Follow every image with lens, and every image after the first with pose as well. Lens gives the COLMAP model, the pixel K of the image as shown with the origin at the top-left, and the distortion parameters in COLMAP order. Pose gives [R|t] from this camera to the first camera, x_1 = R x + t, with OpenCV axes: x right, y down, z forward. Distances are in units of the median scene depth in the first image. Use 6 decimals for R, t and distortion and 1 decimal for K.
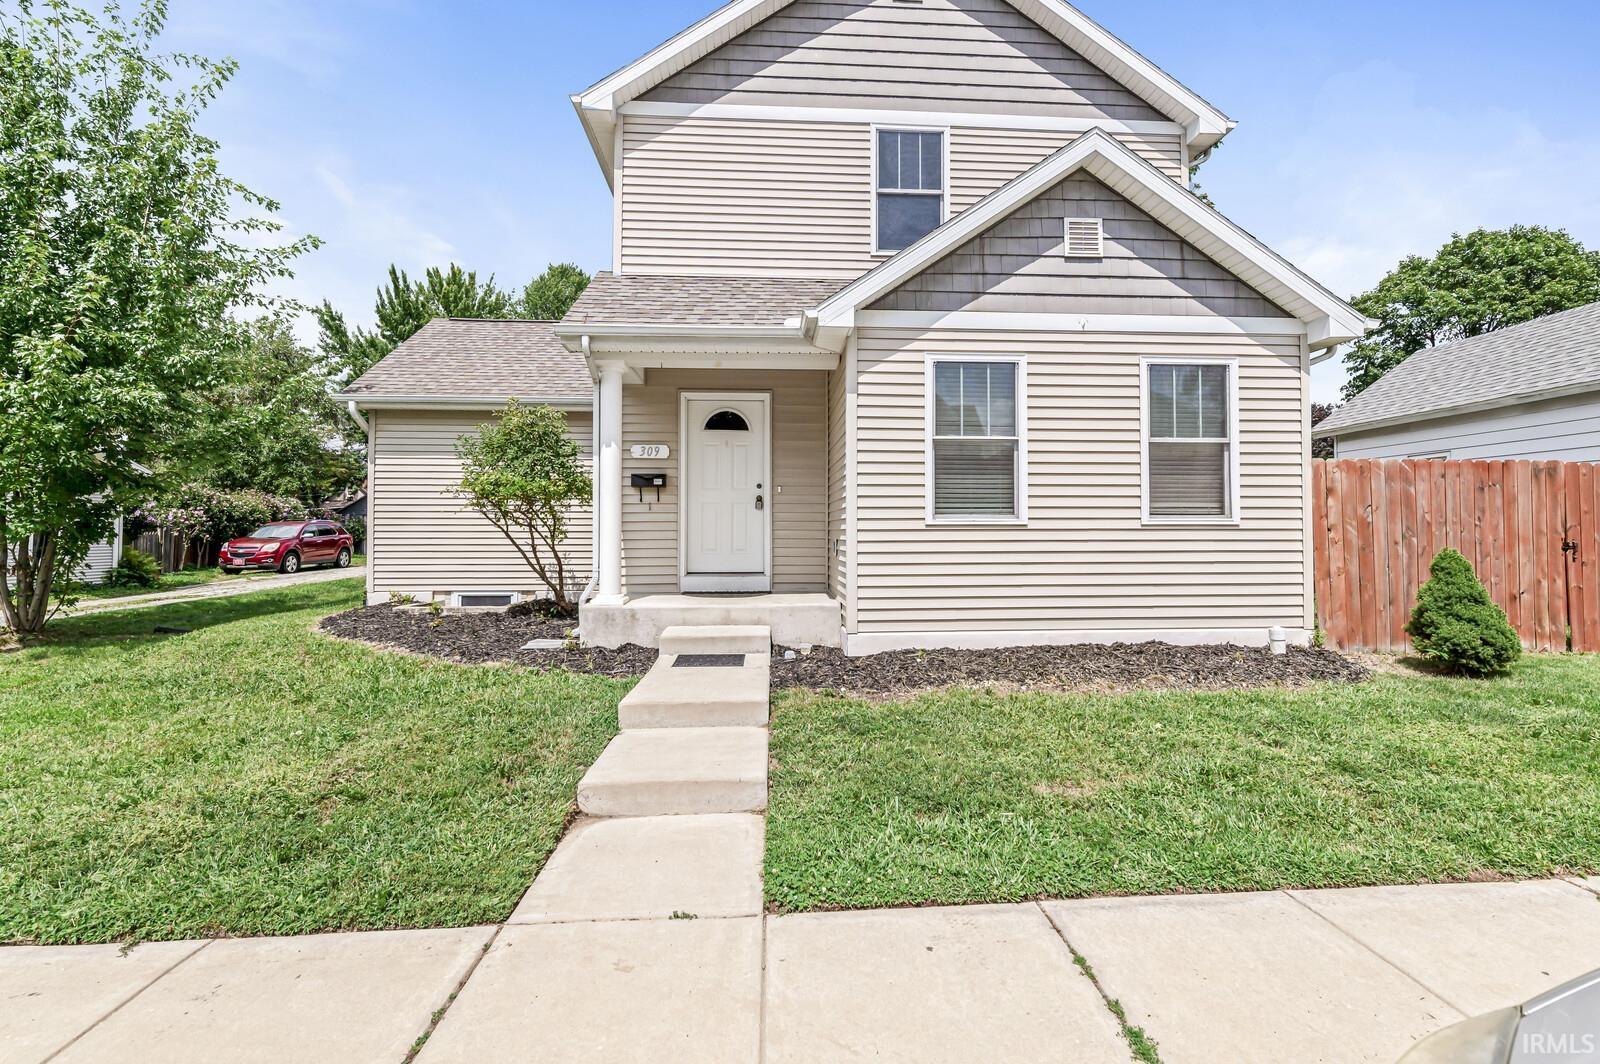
lens RADIAL K [[692.9, 0, 803.4], [0, 692.9, 525.6], [0, 0, 1]] dist [0.003312, -0.000072]
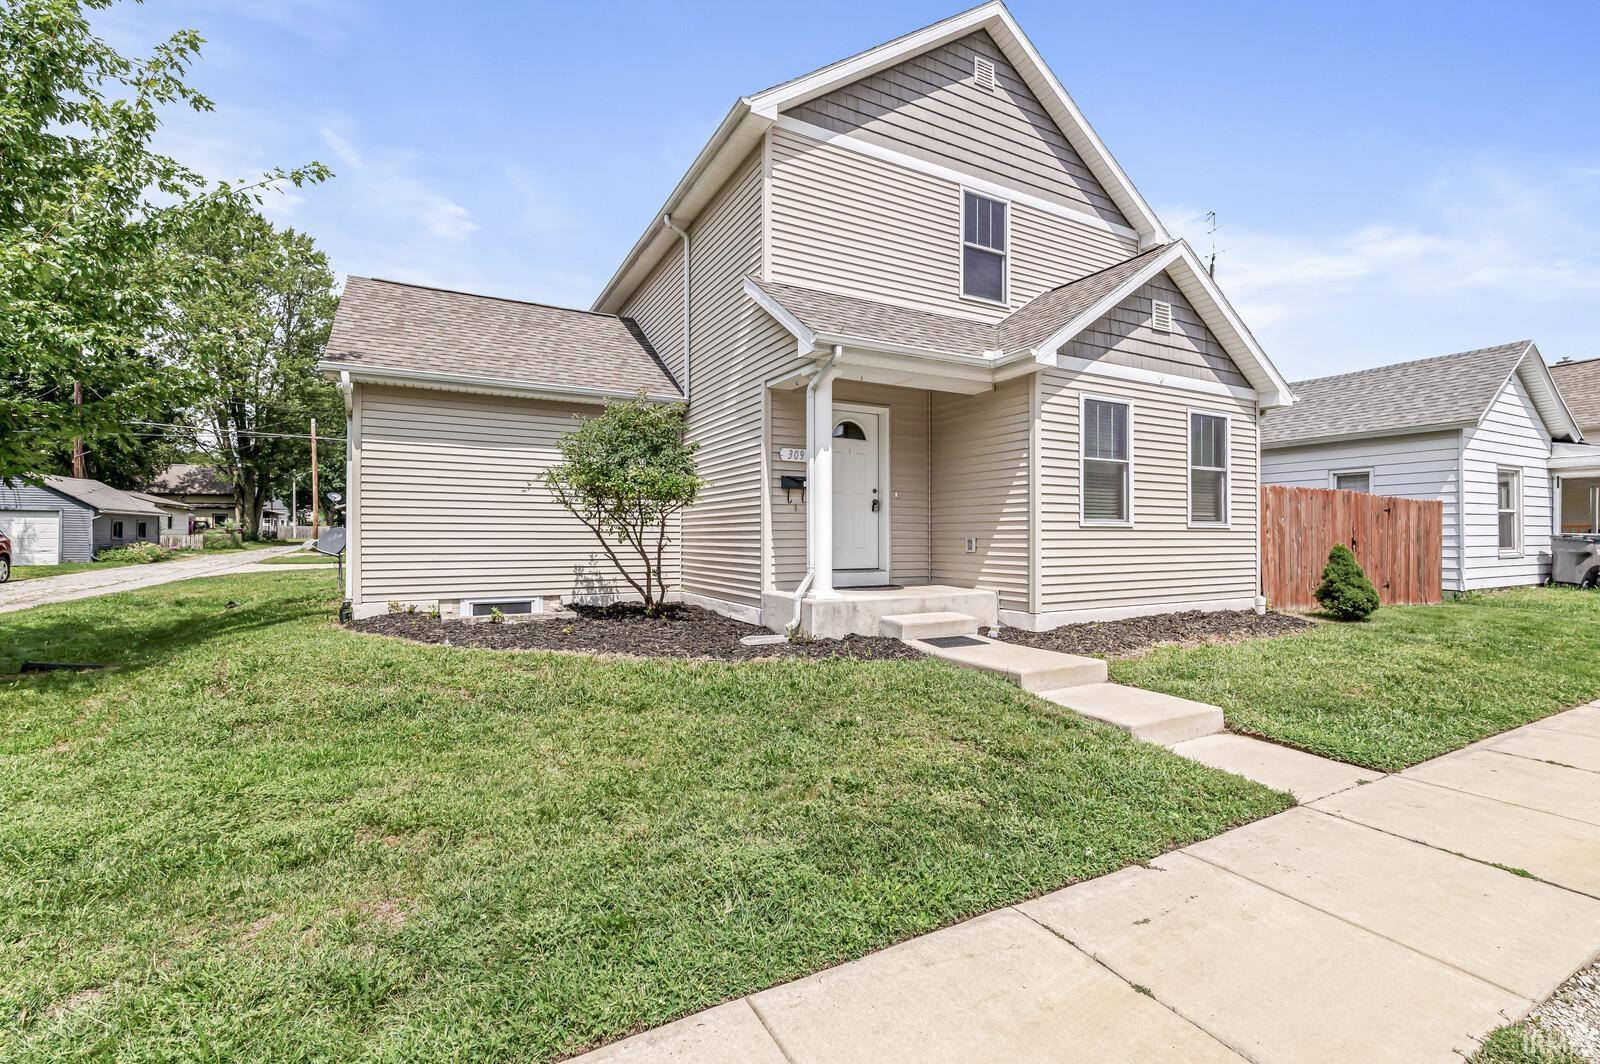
lens RADIAL K [[692.9, 0, 750.3], [0, 692.9, 544.4], [0, 0, 1]] dist [0.003312, -0.000072]
pose [[0.912266, -0.001792, 0.409594, -0.836813], [-0.005665, 0.999840, 0.016992, 0.012560], [-0.409558, -0.017822, 0.912110, 0.076832]]
